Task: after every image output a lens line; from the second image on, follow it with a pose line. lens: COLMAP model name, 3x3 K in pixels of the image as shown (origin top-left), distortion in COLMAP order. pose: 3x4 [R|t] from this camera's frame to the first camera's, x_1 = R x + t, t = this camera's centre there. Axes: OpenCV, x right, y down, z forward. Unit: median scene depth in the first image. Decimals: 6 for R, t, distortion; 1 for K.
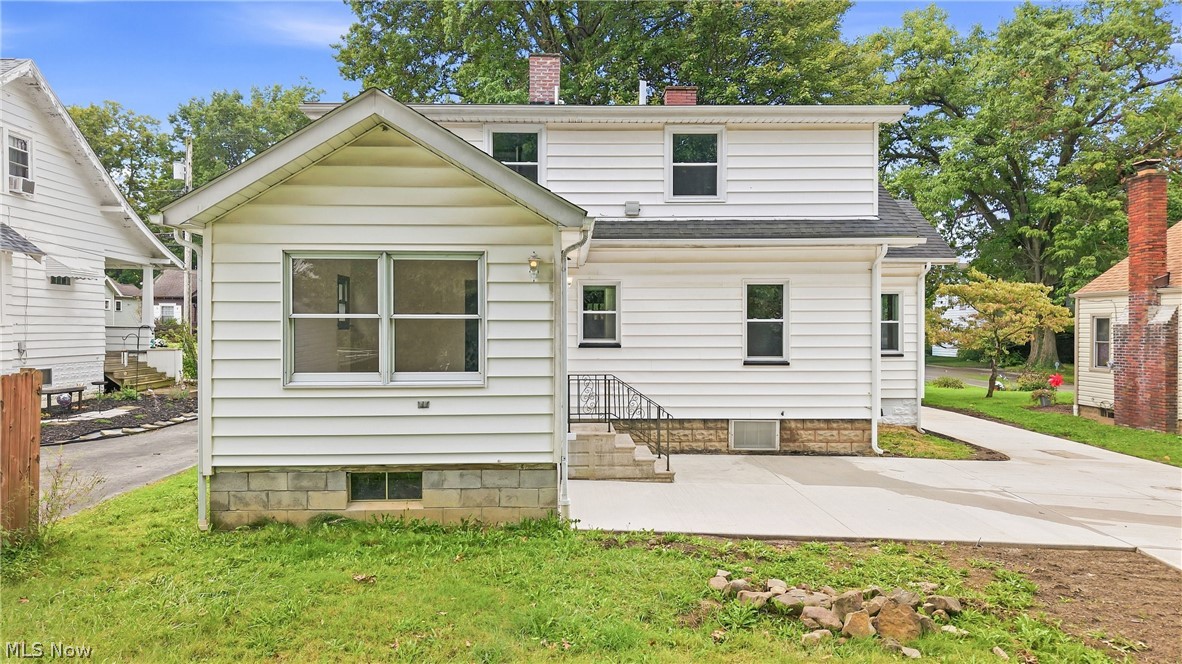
lens RADIAL K [[801.3, 0, 593.1], [0, 801.3, 332.5], [0, 0, 1]] dist [0.010701, -0.008529]
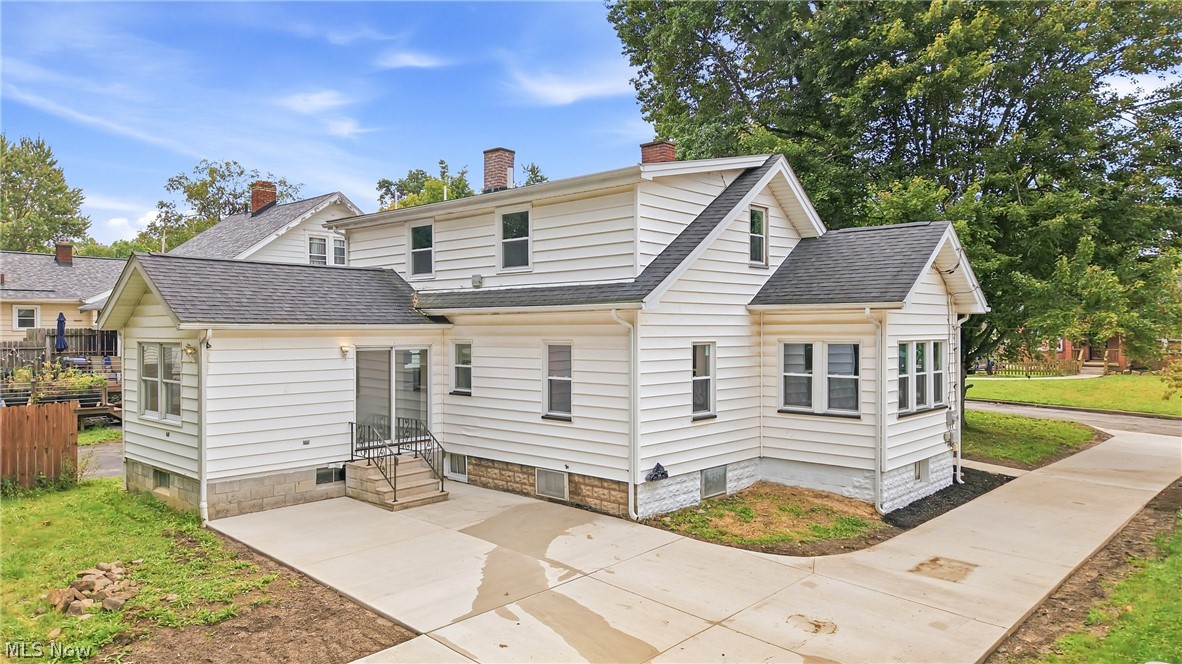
lens RADIAL K [[801.3, 0, 590.2], [0, 801.3, 330.8], [0, 0, 1]] dist [0.010701, -0.008529]
pose [[0.720647, -0.000960, -0.693302, 0.997441], [-0.002764, 0.999987, -0.004258, -0.075317], [0.693297, 0.004984, 0.720635, 0.254458]]
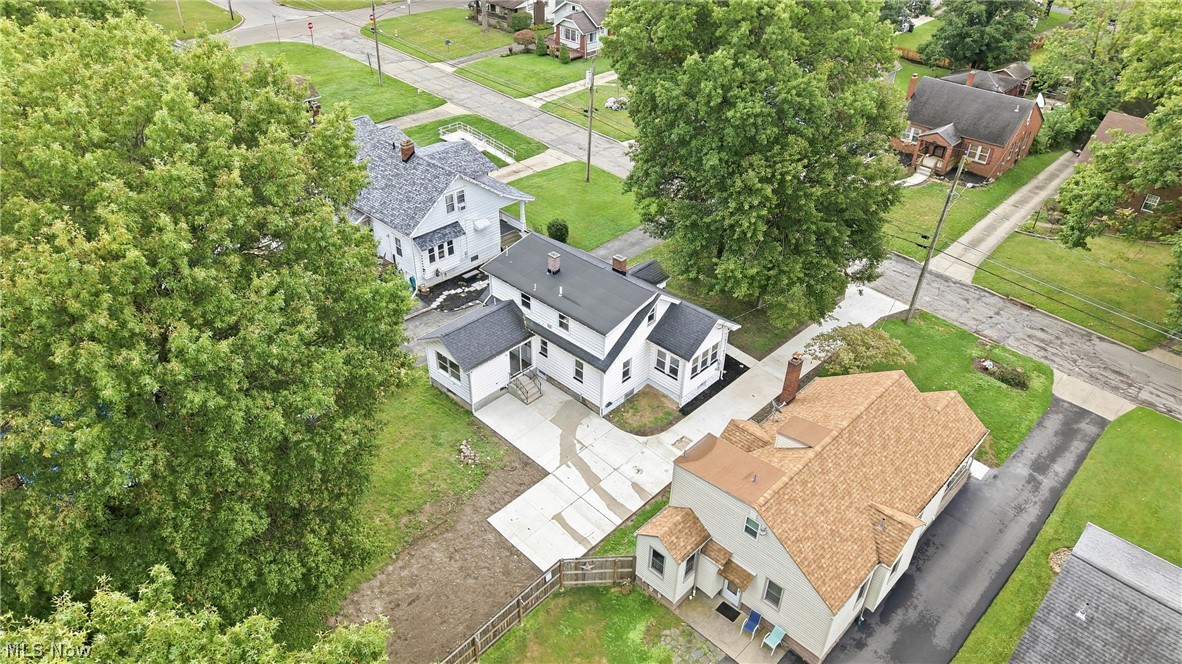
lens RADIAL K [[801.3, 0, 591.1], [0, 801.3, 329.5], [0, 0, 1]] dist [0.010701, -0.008529]
pose [[0.714657, 0.414662, -0.563312, 2.080412], [-0.025198, 0.820075, 0.571702, -2.112869], [0.699021, -0.394376, 0.596521, -0.904369]]
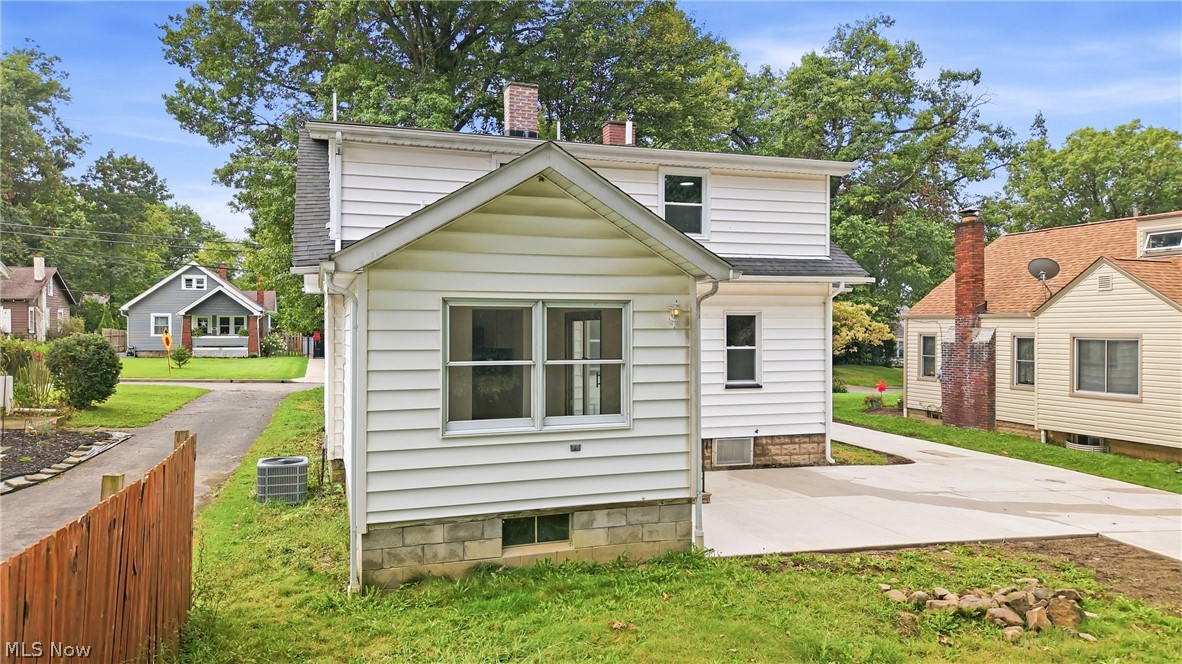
lens RADIAL K [[801.3, 0, 596.8], [0, 801.3, 329.3], [0, 0, 1]] dist [0.010701, -0.008529]
pose [[0.952426, -0.000127, 0.304770, -0.314333], [0.001151, 0.999994, -0.003179, -0.037433], [-0.304767, 0.003379, 0.952421, 0.007282]]
